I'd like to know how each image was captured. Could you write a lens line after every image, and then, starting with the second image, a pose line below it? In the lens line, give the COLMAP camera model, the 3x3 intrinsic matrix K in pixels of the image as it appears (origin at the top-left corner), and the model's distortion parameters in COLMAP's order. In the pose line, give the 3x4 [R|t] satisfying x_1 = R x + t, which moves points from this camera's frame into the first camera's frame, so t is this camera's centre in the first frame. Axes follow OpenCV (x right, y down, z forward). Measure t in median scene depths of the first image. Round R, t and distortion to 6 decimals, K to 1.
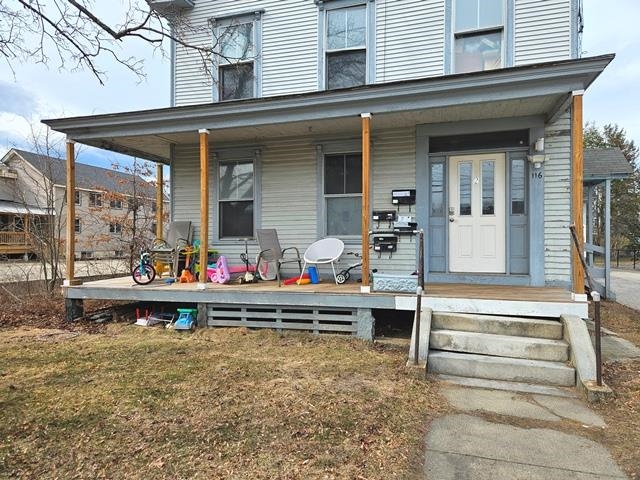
lens RADIAL K [[458.3, 0, 319.1], [0, 458.3, 242.5], [0, 0, 1]] dist [0.069539, -0.002512]
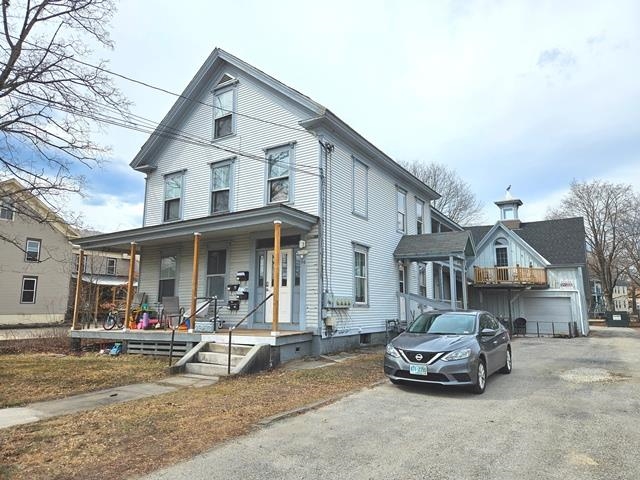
lens RADIAL K [[422.6, 0, 320.6], [0, 422.6, 240.1], [0, 0, 1]] dist [0.064712, -0.046805]
pose [[0.965385, -0.041873, -0.257447, 0.851707], [-0.001176, 0.986321, -0.164834, 0.024272], [0.260828, 0.159431, 0.952130, -0.394538]]
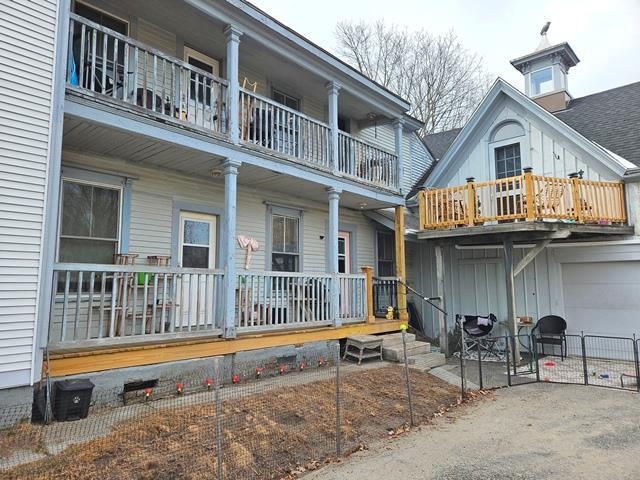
lens RADIAL K [[422.6, 0, 318.8], [0, 422.6, 241.9], [0, 0, 1]] dist [0.064712, -0.046805]
pose [[0.898290, -0.058549, -0.435485, 1.385108], [0.009983, 0.993546, -0.112987, -0.008592], [0.439290, 0.097147, 0.893077, 1.672751]]
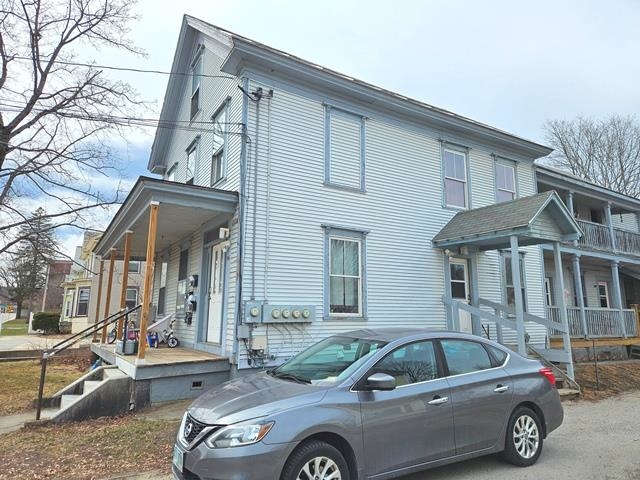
lens RADIAL K [[422.6, 0, 318.9], [0, 422.6, 237.2], [0, 0, 1]] dist [0.064712, -0.046805]
pose [[0.748755, -0.122417, -0.651445, 1.251307], [-0.003077, 0.982146, -0.188097, 0.004909], [0.662840, 0.142843, 0.735009, 0.332536]]
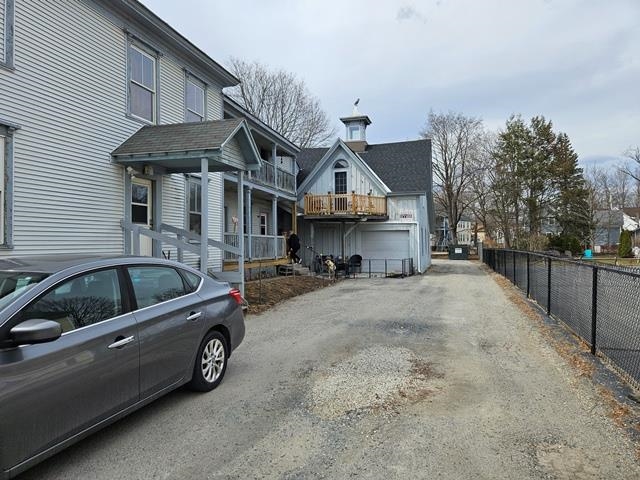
lens RADIAL K [[422.6, 0, 316.8], [0, 422.6, 237.2], [0, 0, 1]] dist [0.064712, -0.046805]
pose [[0.999918, -0.012737, 0.001498, 1.185235], [0.012767, 0.999669, -0.022316, 0.013177], [-0.001213, 0.022333, 0.999750, 0.426204]]
